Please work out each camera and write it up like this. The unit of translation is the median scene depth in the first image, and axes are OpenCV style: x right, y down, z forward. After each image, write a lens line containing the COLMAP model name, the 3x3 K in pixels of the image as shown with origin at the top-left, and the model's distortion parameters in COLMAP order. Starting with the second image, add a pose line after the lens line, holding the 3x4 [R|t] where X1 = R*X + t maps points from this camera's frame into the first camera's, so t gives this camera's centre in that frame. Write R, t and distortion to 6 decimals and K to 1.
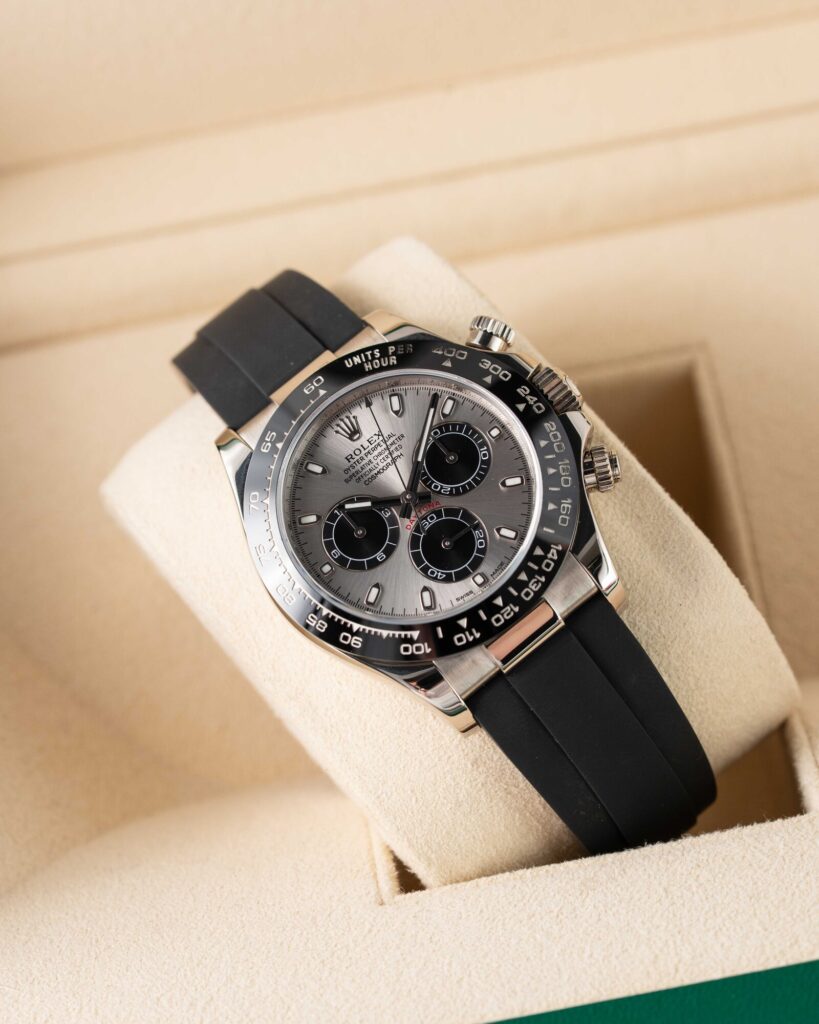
lens RADIAL K [[4812.8, 0, 408.0], [0, 4812.8, 512.1], [0, 0, 1]] dist [-0.307391, 0.000000]
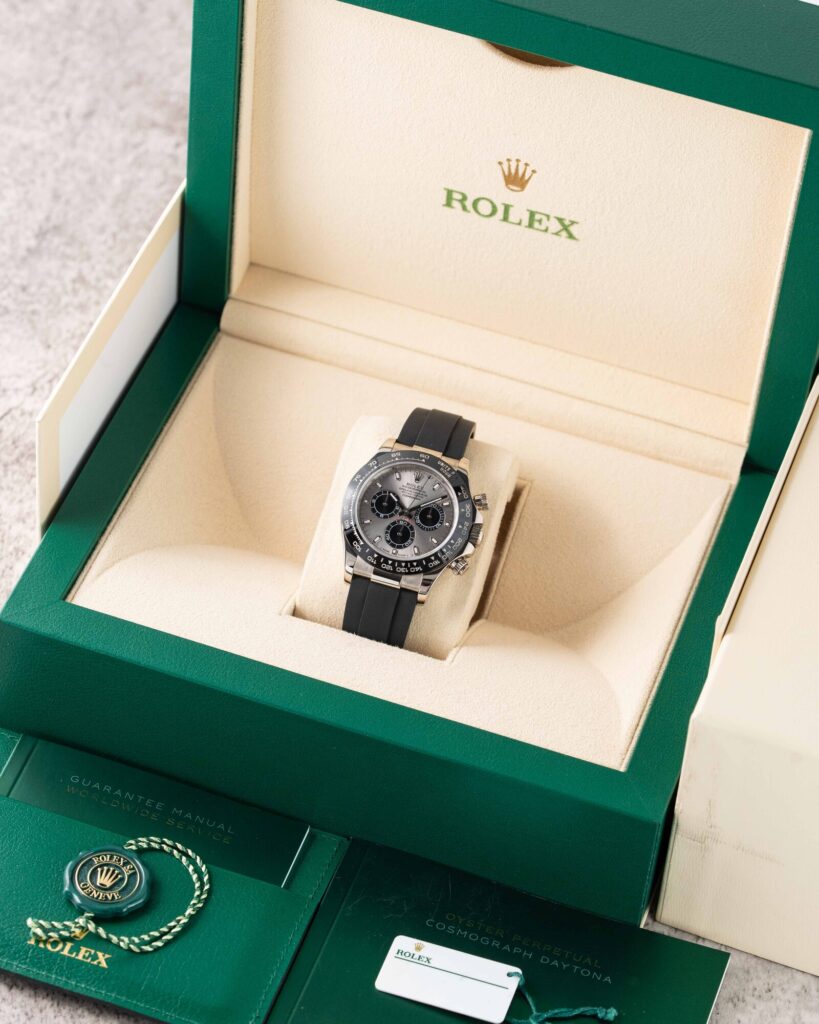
lens RADIAL K [[4812.8, 0, 409.8], [0, 4812.8, 512.0], [0, 0, 1]] dist [-0.307391, 0.000000]
pose [[0.561664, 0.812519, -0.156033, 0.400921], [-0.800613, 0.581319, 0.145214, -0.376001], [0.208694, 0.043361, 0.977019, -1.507334]]
